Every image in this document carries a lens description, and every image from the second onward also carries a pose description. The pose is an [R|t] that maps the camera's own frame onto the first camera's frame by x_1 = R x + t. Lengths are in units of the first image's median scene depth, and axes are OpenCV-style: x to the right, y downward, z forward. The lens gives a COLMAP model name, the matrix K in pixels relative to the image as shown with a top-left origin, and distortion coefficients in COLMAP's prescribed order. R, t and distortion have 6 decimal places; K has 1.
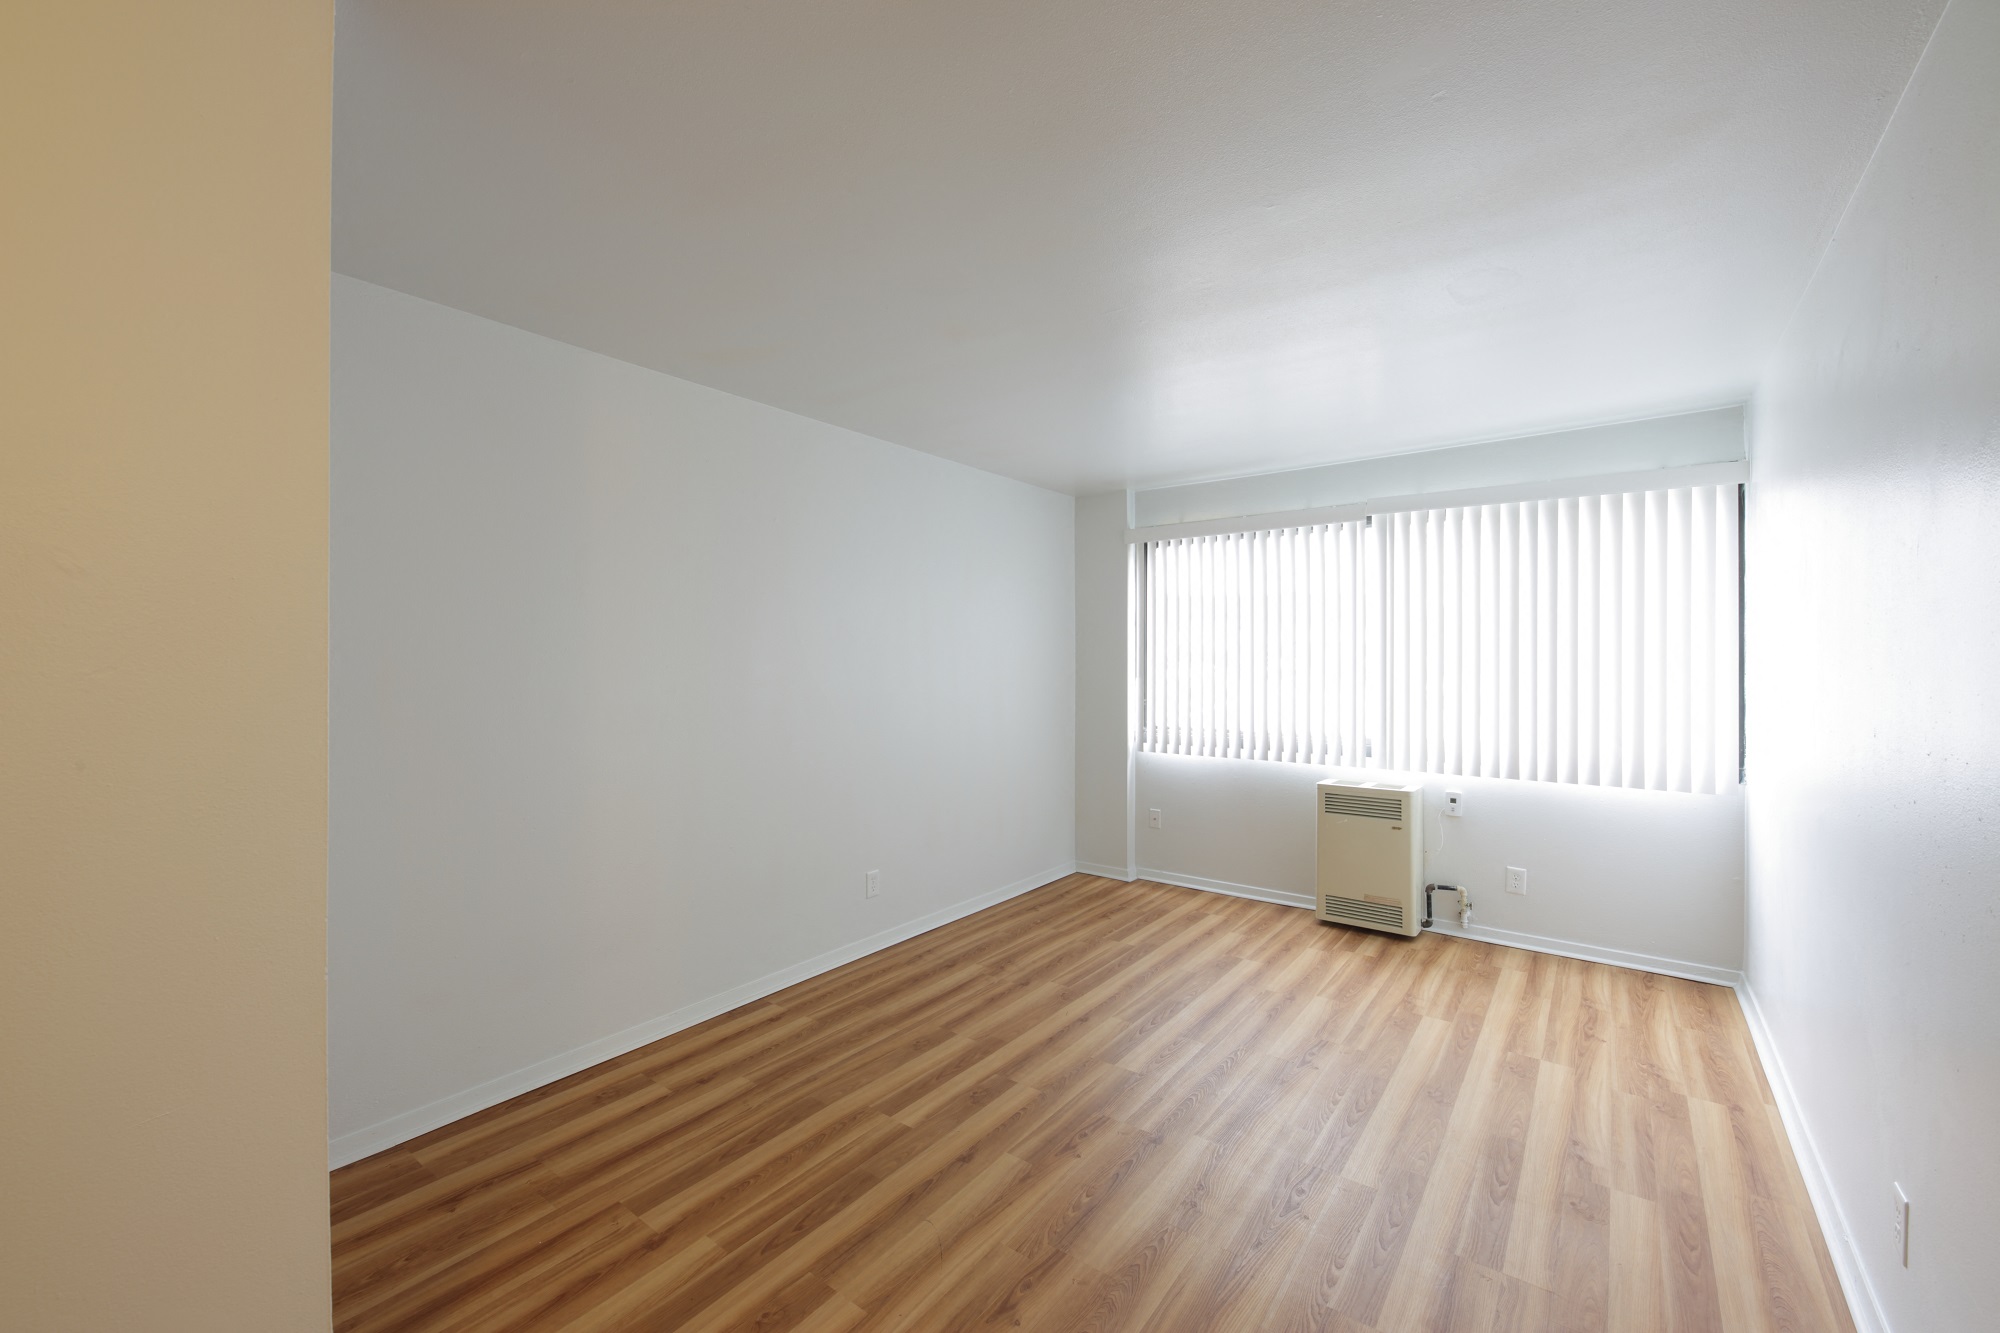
lens RADIAL K [[794.1, 0, 1003.5], [0, 794.1, 660.2], [0, 0, 1]] dist [0.002338, 0.000005]
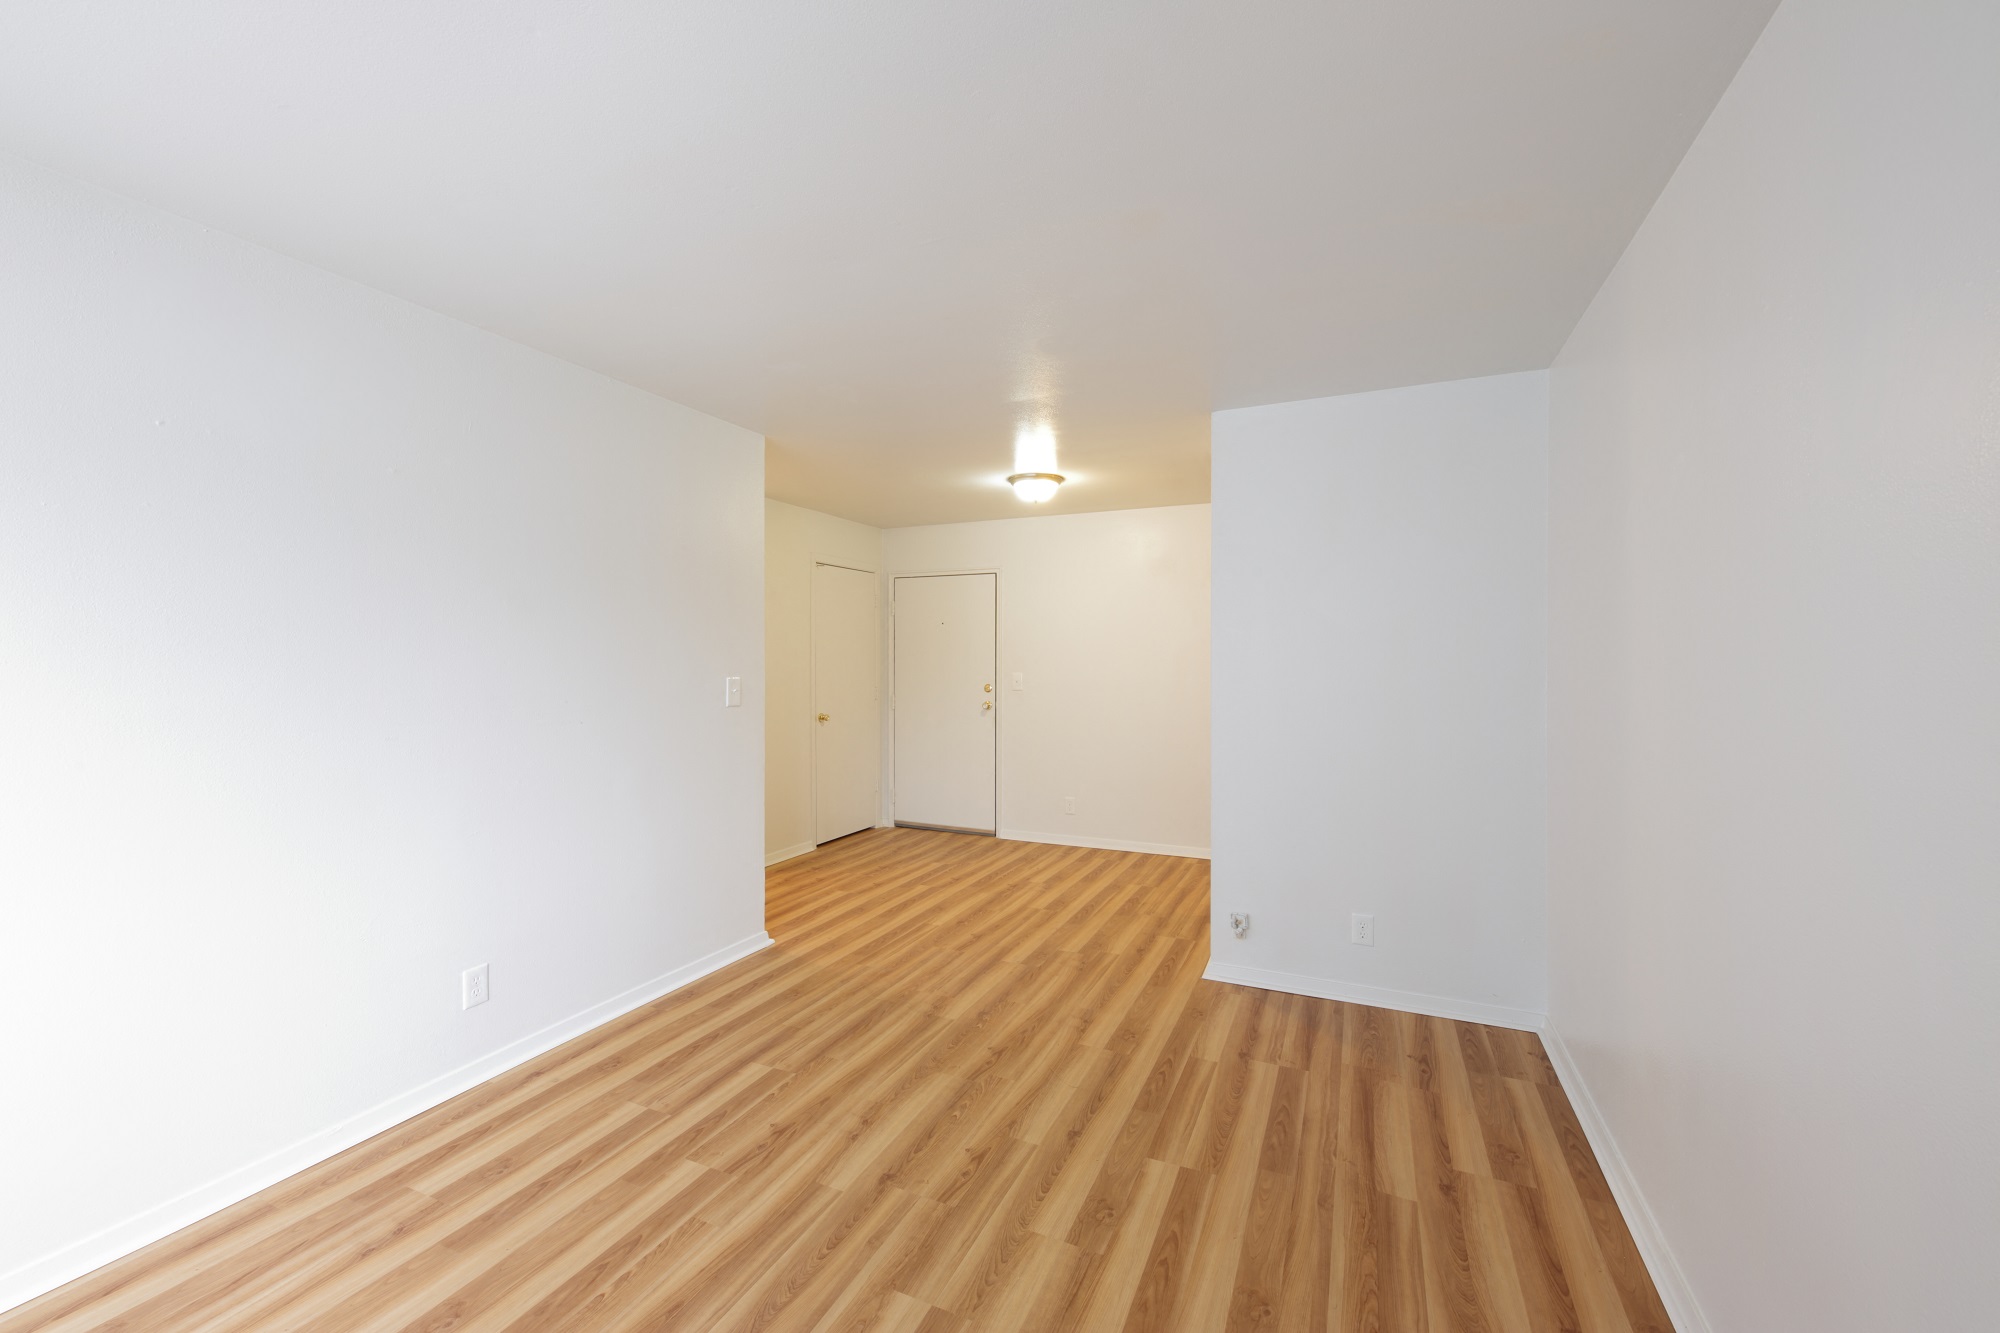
lens RADIAL K [[794.1, 0, 1003.5], [0, 794.1, 660.2], [0, 0, 1]] dist [0.002338, 0.000005]
pose [[-0.974664, 0.001995, -0.223665, 0.274040], [0.002109, 0.999998, -0.000268, 0.003417], [0.223664, -0.000733, -0.974666, 1.994491]]
